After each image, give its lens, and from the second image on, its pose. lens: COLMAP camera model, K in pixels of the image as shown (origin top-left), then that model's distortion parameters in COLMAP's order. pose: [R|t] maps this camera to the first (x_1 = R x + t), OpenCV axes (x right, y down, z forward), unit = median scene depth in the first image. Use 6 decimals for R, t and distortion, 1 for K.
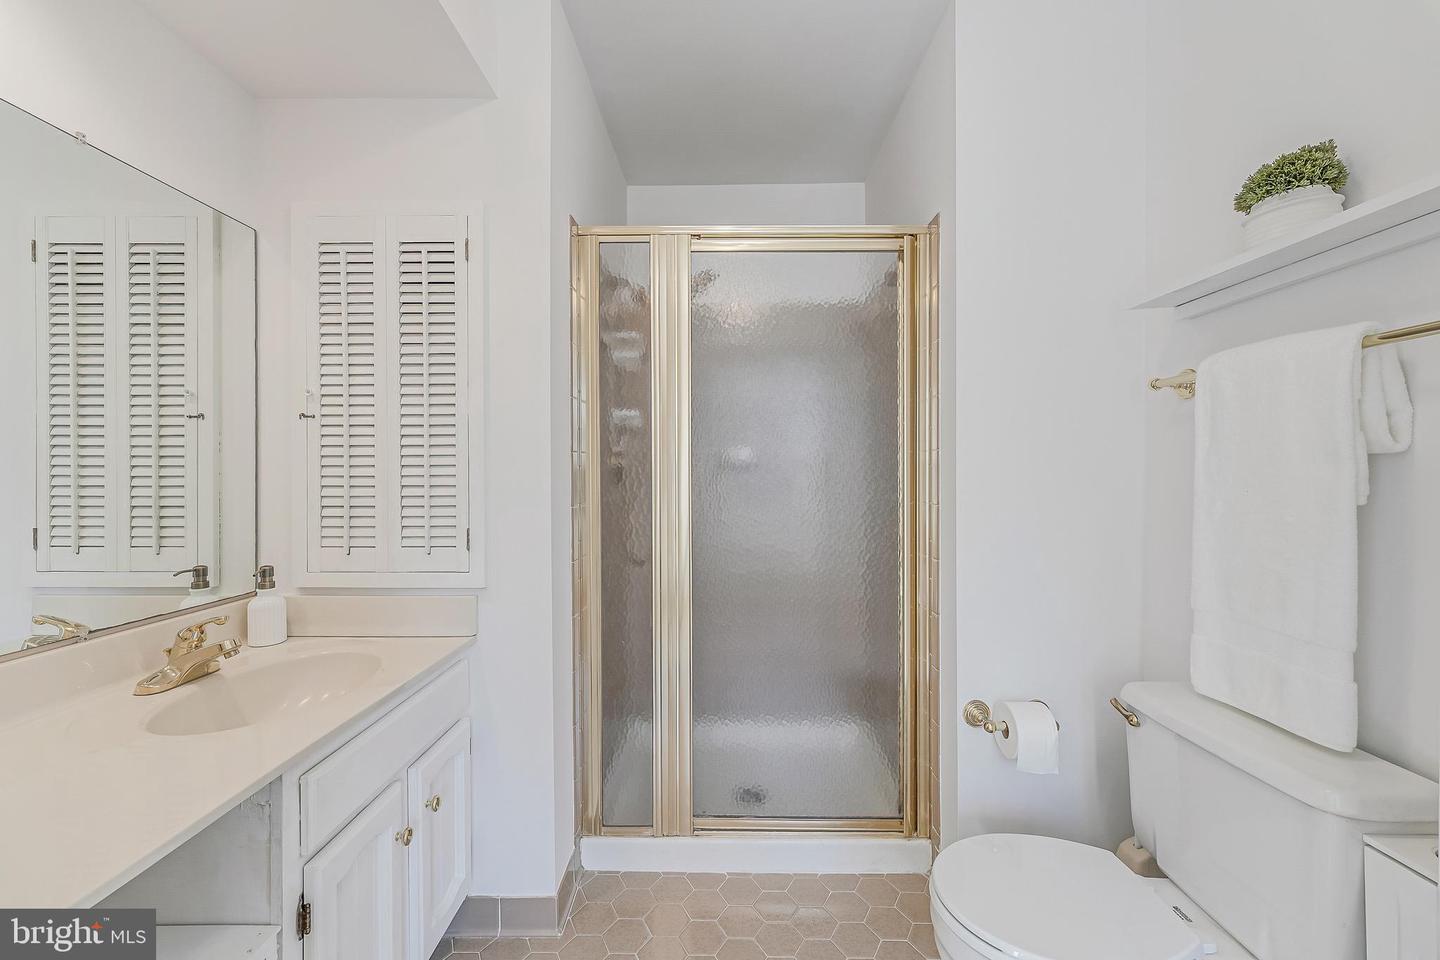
lens RADIAL K [[578.9, 0, 718.3], [0, 578.9, 481.5], [0, 0, 1]] dist [-0.000468, -0.000329]
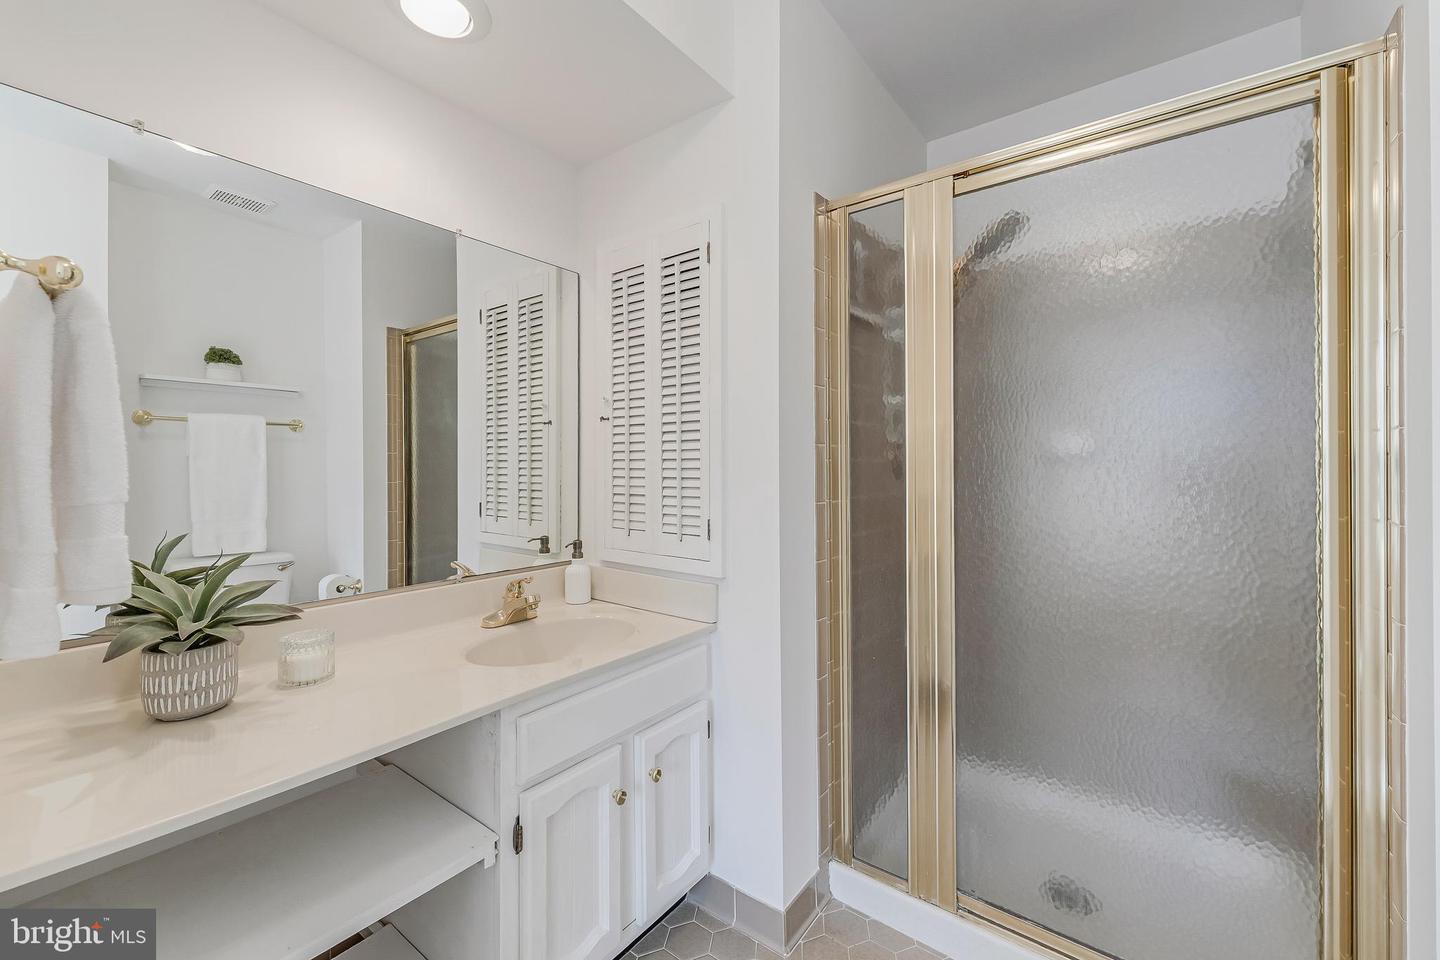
lens RADIAL K [[578.9, 0, 719.6], [0, 578.9, 469.5], [0, 0, 1]] dist [-0.000468, -0.000329]
pose [[0.803240, 0.005685, -0.595628, 0.204054], [-0.012490, 0.999895, -0.007300, -0.001143], [0.595524, 0.013303, 0.803227, 0.172171]]
